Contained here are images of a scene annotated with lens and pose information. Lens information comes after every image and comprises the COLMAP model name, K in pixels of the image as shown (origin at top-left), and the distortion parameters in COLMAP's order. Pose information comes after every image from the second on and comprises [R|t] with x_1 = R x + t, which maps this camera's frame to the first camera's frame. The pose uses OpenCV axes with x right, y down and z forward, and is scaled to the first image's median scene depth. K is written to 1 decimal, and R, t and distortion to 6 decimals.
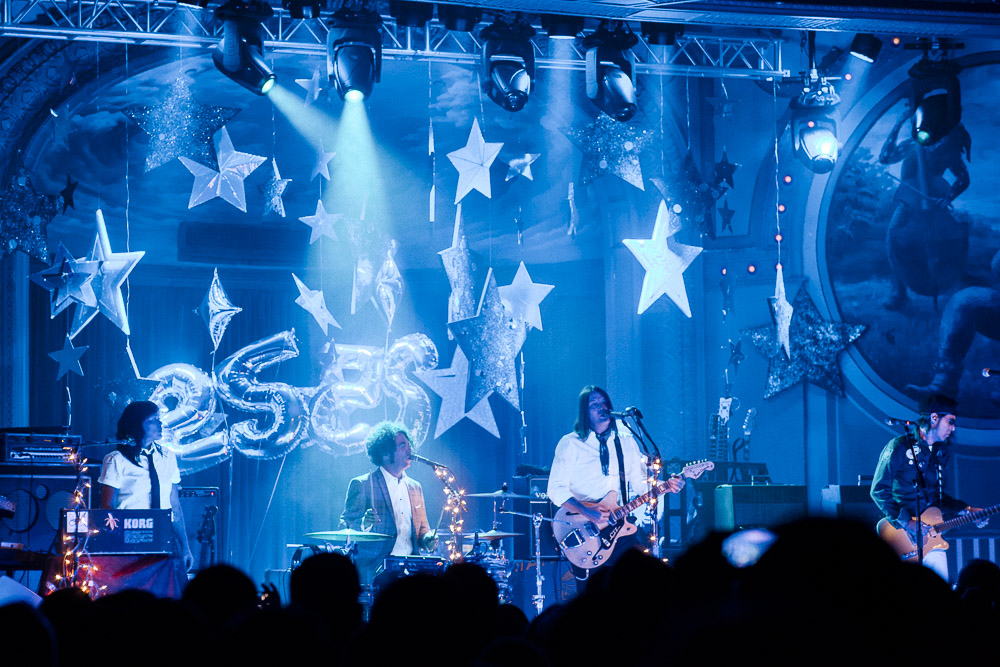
lens RADIAL K [[2519.0, 0, 496.4], [0, 2519.0, 325.7], [0, 0, 1]] dist [0.039046, 0.000000]
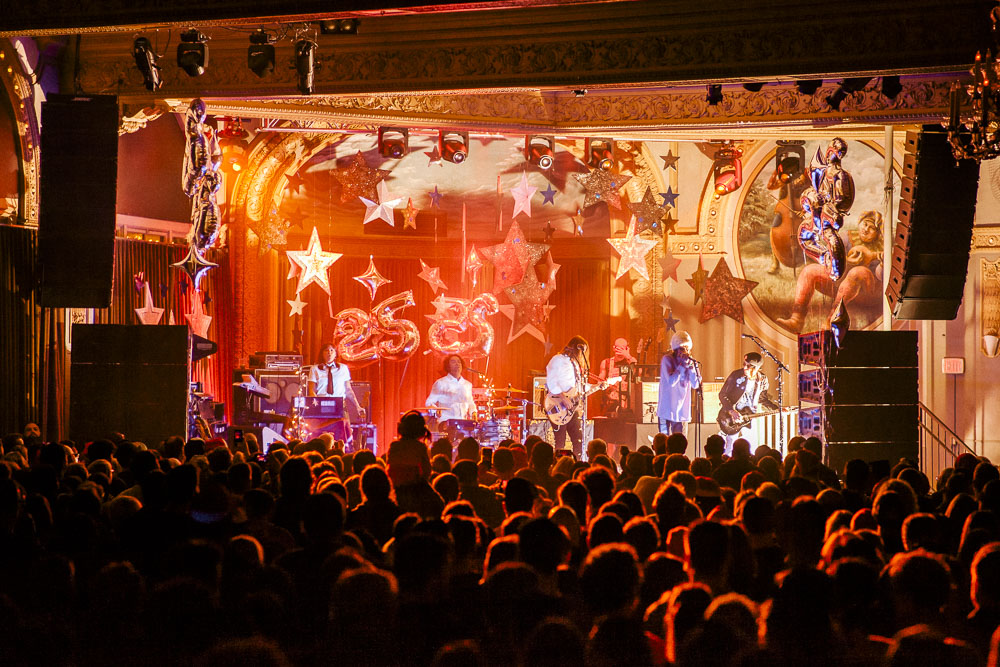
lens RADIAL K [[2519.0, 0, 505.7], [0, 2519.0, 335.4], [0, 0, 1]] dist [0.039046, 0.000000]
pose [[0.995469, 0.018186, -0.093326, 0.150040], [-0.010721, 0.996747, 0.079872, -0.110078], [0.094475, -0.078509, 0.992427, -0.799392]]
